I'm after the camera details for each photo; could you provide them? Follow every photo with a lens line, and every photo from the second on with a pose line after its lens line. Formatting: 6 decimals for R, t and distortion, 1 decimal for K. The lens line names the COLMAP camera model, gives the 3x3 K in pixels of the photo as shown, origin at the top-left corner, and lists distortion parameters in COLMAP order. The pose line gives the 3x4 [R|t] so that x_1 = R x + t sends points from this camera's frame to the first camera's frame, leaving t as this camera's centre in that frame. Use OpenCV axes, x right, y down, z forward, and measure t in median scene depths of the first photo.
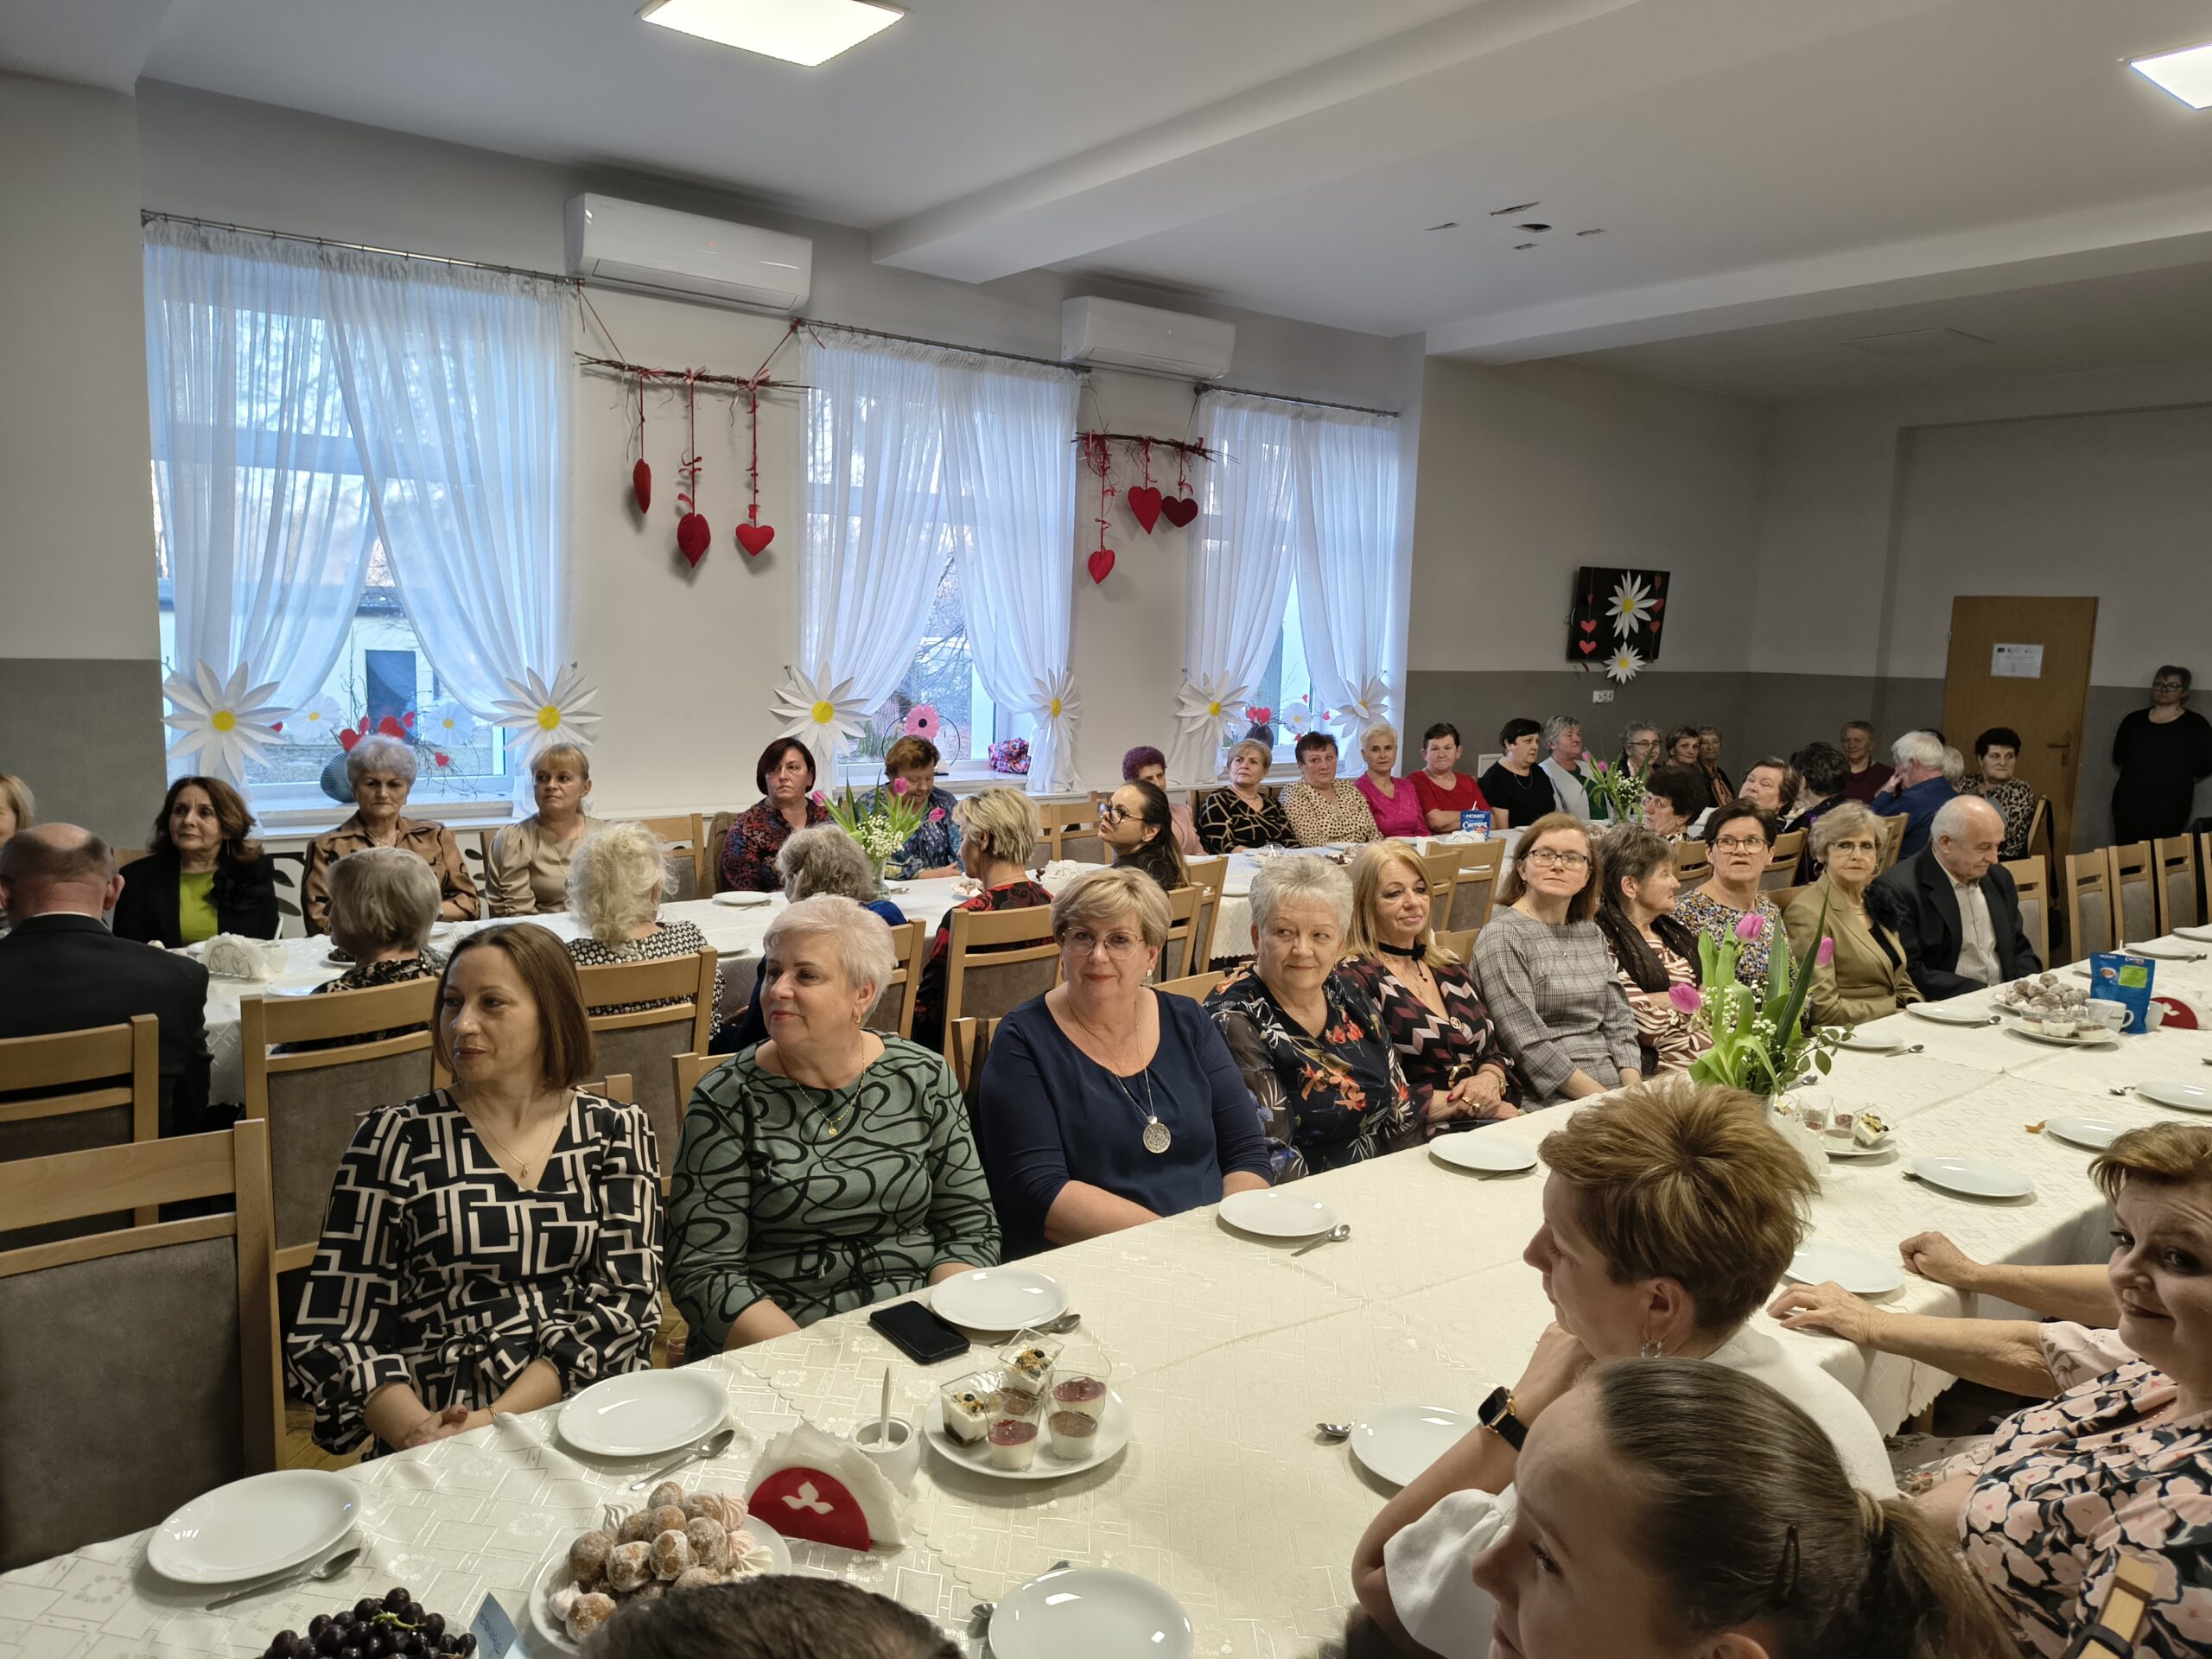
lens RADIAL K [[1535.1, 0, 1106.0], [0, 1535.1, 829.5], [0, 0, 1]] dist [0.017748, 0.001820]
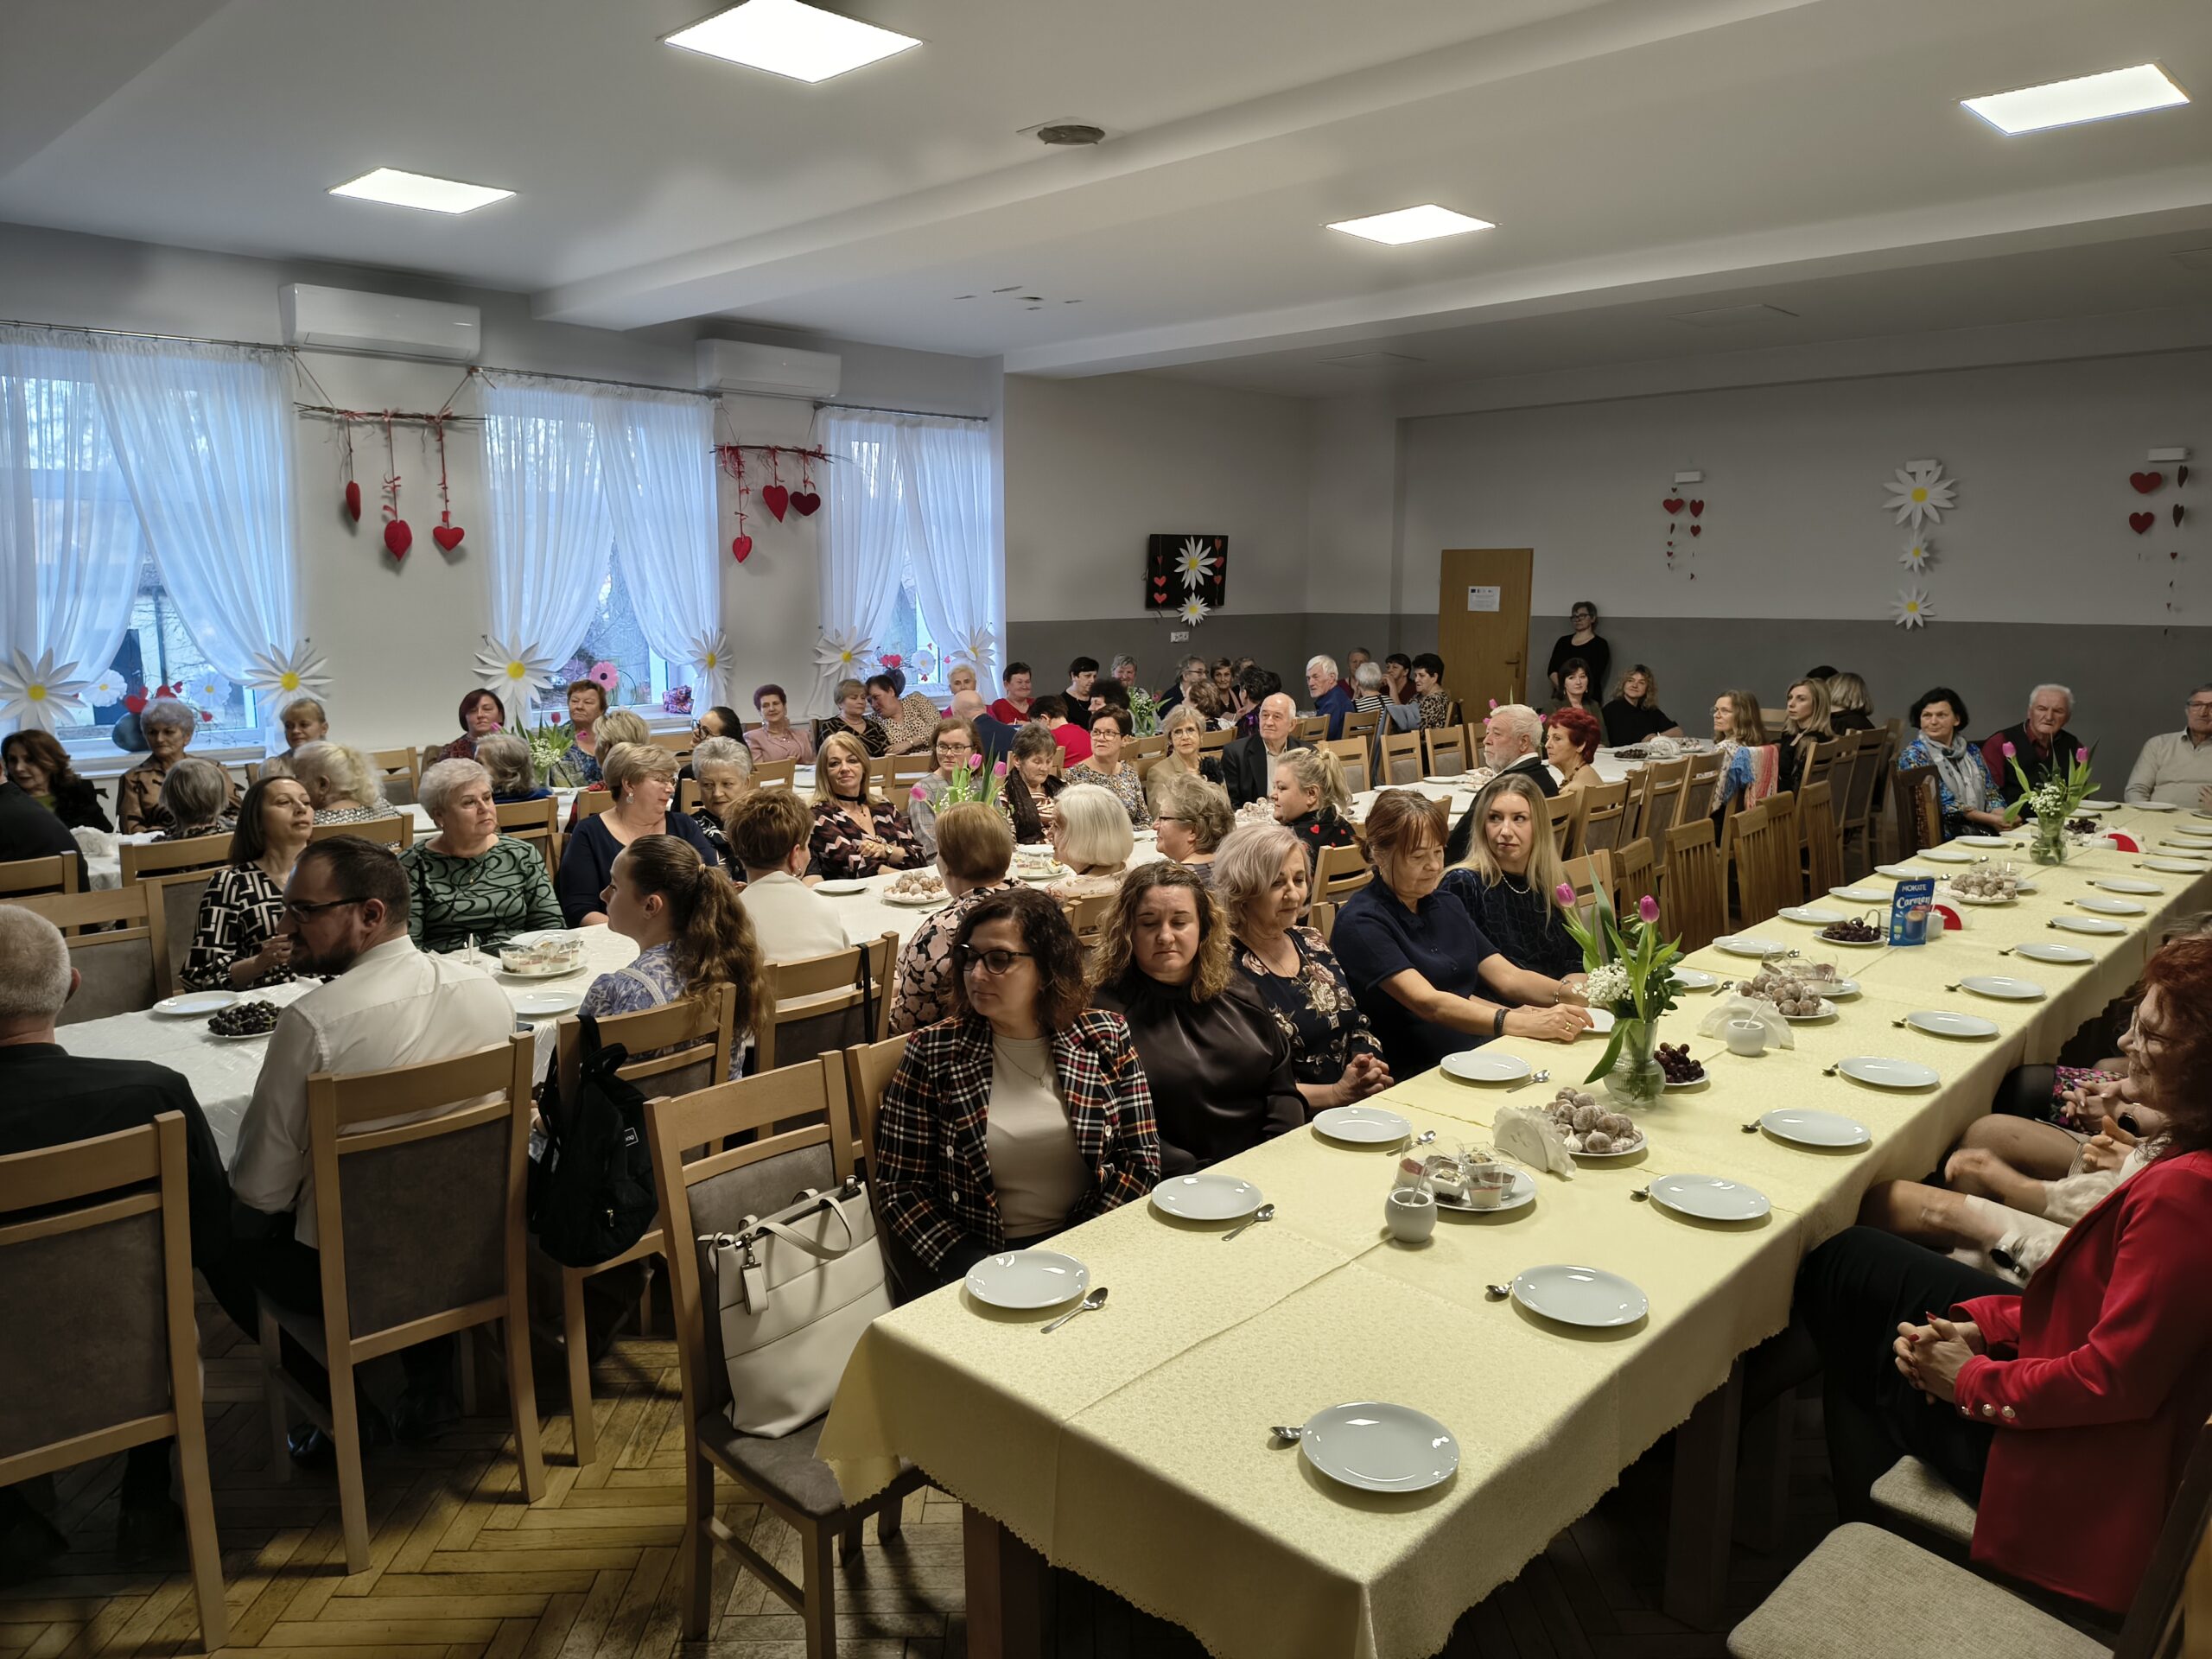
lens RADIAL K [[1489.0, 0, 1106.0], [0, 1489.0, 829.5], [0, 0, 1]] dist [0.009210, -0.032437]
pose [[0.986905, -0.054749, 0.151728, 0.106576], [0.049518, 0.998048, 0.038047, 0.033589], [-0.153515, -0.030036, 0.987690, -0.309956]]
